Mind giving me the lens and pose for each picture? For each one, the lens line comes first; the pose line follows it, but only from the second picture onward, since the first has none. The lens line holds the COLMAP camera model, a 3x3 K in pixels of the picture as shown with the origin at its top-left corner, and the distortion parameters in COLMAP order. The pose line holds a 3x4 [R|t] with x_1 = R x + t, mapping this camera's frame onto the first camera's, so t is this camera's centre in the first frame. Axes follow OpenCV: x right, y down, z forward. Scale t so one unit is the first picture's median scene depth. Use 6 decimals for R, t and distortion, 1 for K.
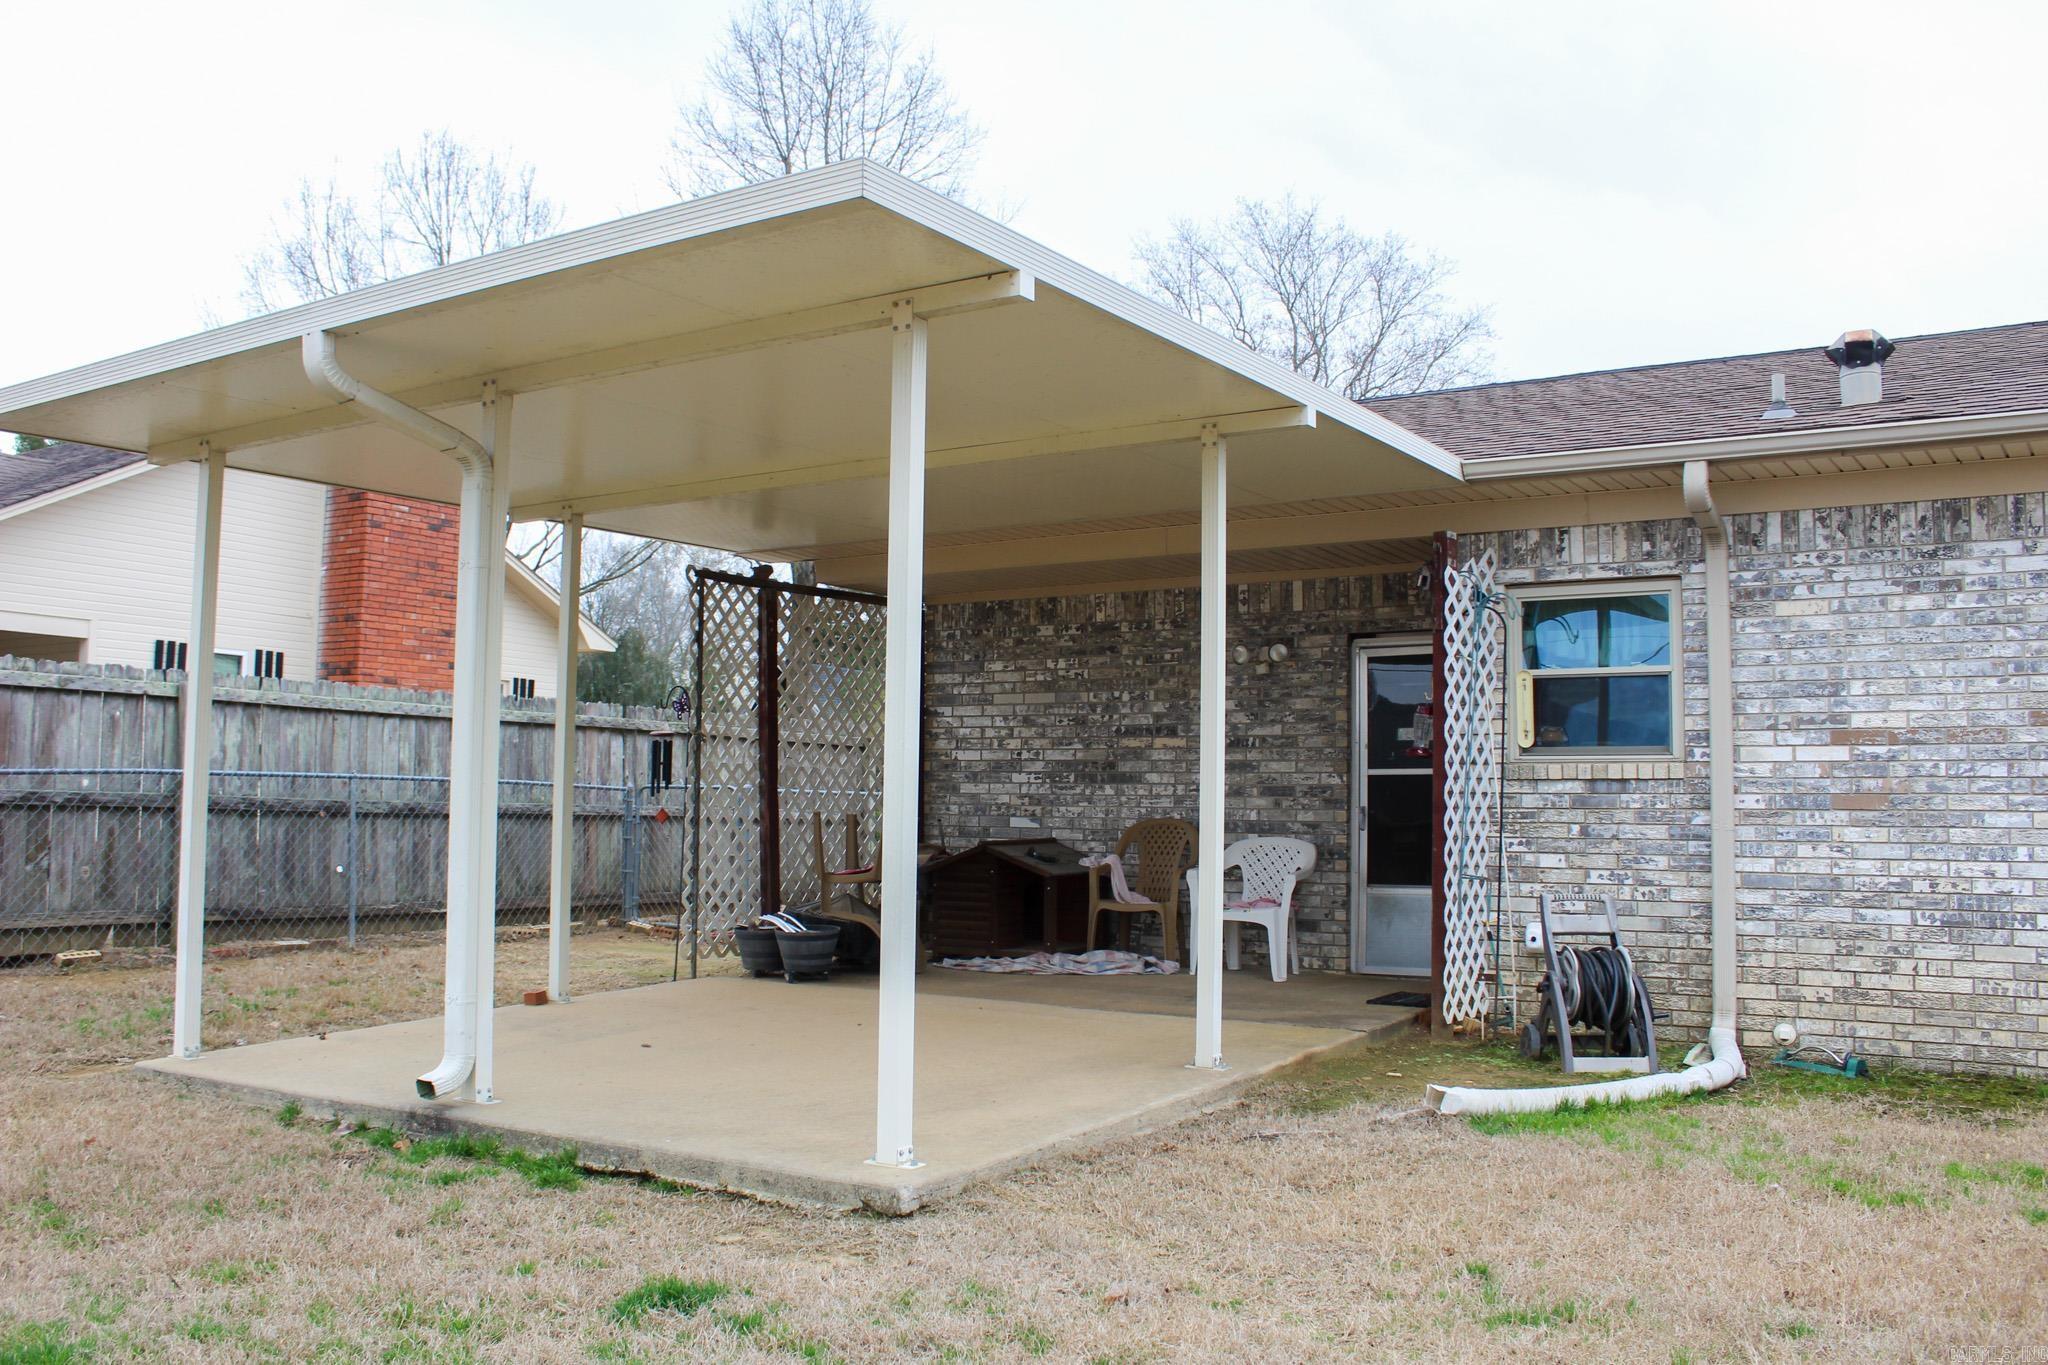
lens RADIAL K [[1708.9, 0, 1024.5], [0, 1708.9, 679.5], [0, 0, 1]] dist [-0.144795, 0.105994]
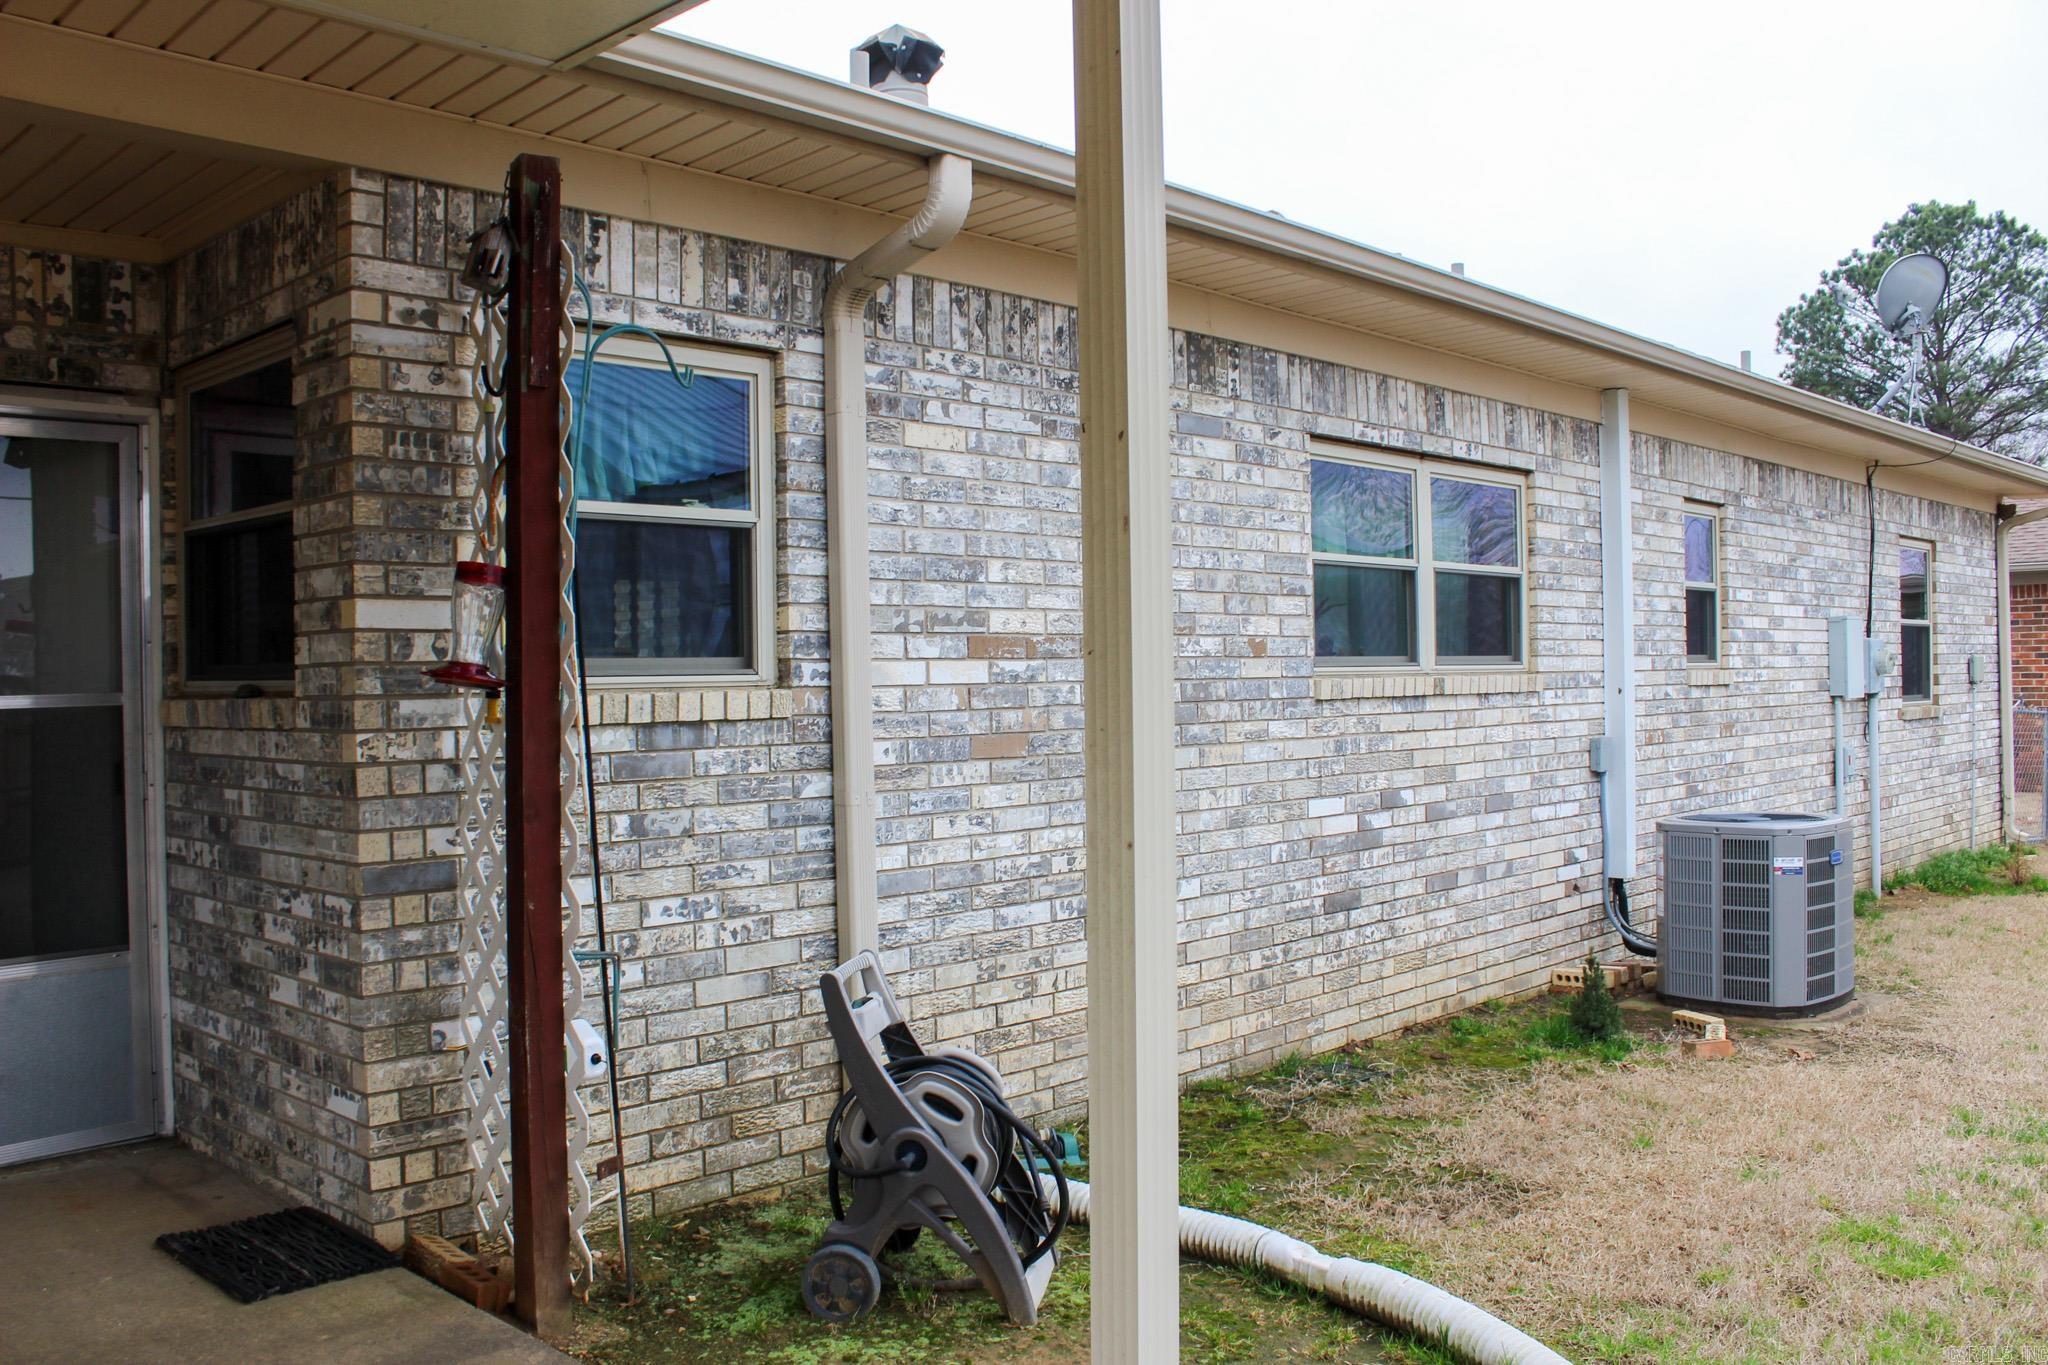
lens RADIAL K [[1708.9, 0, 1024.1], [0, 1708.9, 689.6], [0, 0, 1]] dist [-0.144795, 0.105994]
pose [[0.207723, -0.025743, 0.977849, -0.149717], [-0.054235, 0.997813, 0.037790, 0.025035], [-0.976683, -0.060883, 0.205873, 0.834498]]
